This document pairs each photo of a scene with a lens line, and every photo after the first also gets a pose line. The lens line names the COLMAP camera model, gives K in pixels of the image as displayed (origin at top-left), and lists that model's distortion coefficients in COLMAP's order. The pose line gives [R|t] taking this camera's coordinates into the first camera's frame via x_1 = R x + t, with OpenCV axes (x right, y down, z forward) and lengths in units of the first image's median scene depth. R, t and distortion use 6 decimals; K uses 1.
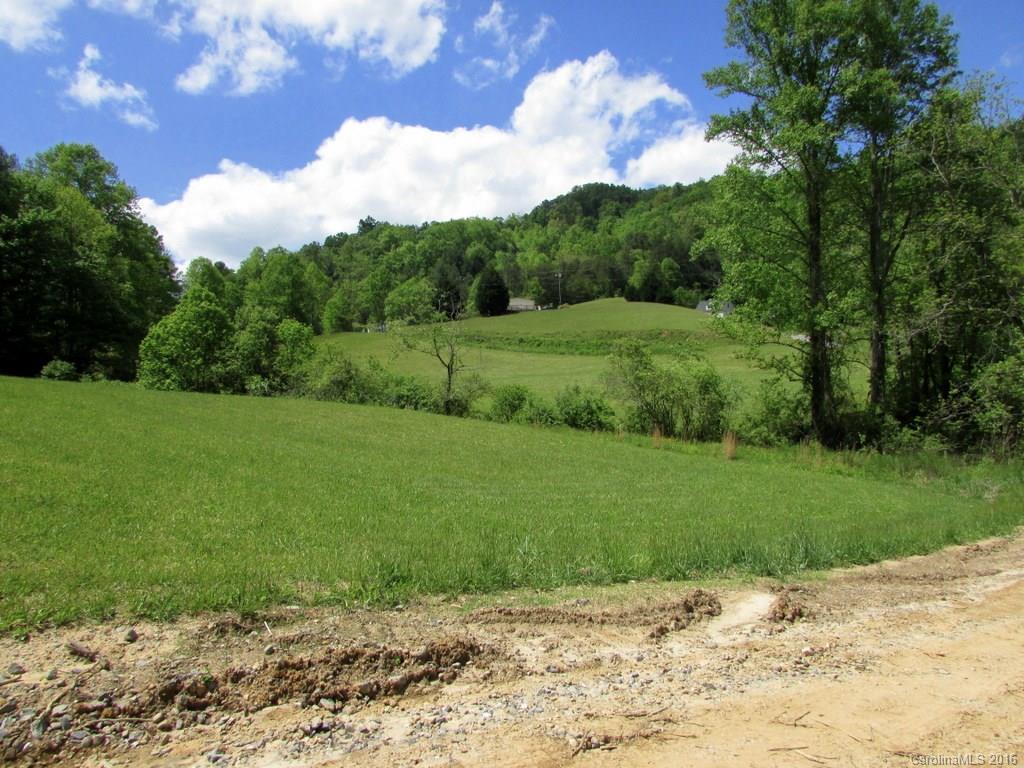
lens RADIAL K [[713.2, 0, 524.3], [0, 713.2, 381.6], [0, 0, 1]] dist [-0.003034, 0.006203]
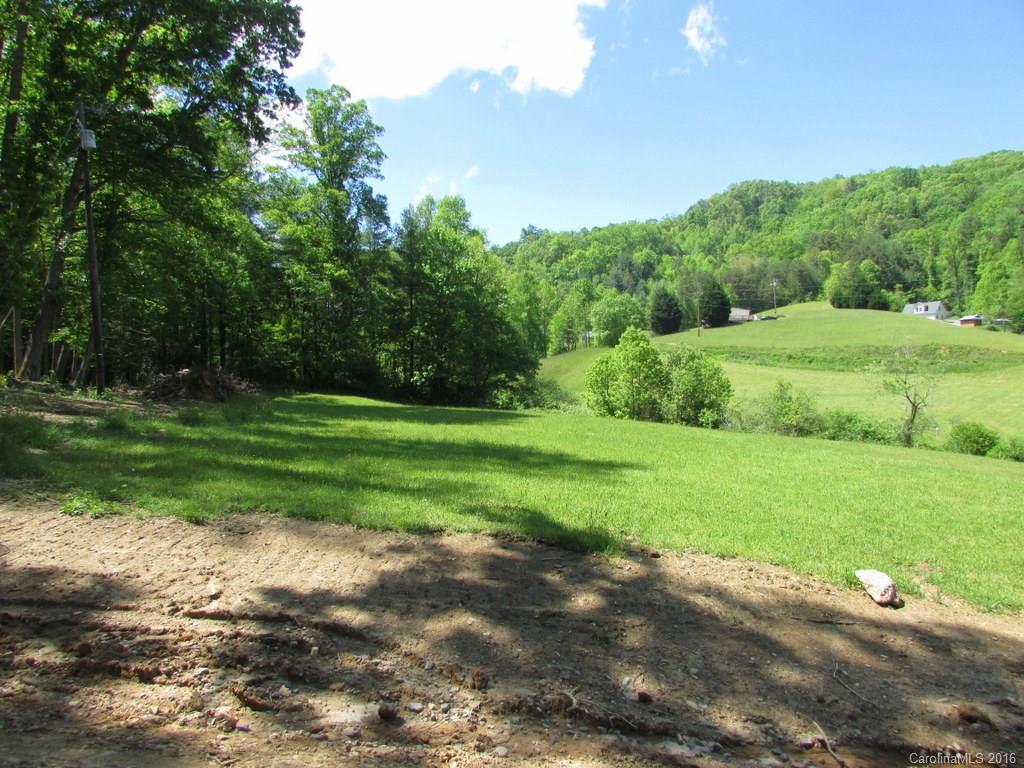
lens RADIAL K [[720.8, 0, 511.4], [0, 720.8, 360.0], [0, 0, 1]] dist [-0.026309, 0.002856]
pose [[0.981645, -0.005022, -0.190649, -0.129236], [-0.000679, 0.999555, -0.029826, -0.014709], [0.190714, 0.029408, 0.981205, -0.047952]]
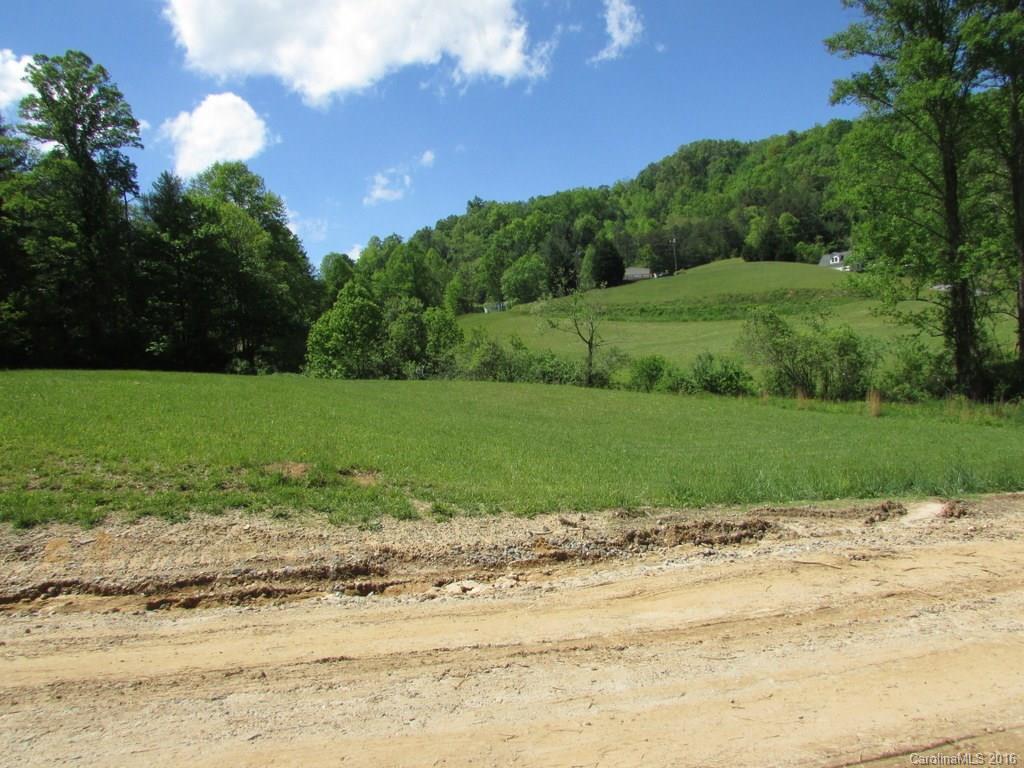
lens RADIAL K [[719.8, 0, 524.5], [0, 719.8, 371.1], [0, 0, 1]] dist [-0.024735, 0.003666]
pose [[0.986046, -0.055421, -0.156974, -0.008966], [0.059318, 0.998034, 0.020245, -0.001665], [0.155544, -0.029274, 0.987395, -0.020096]]
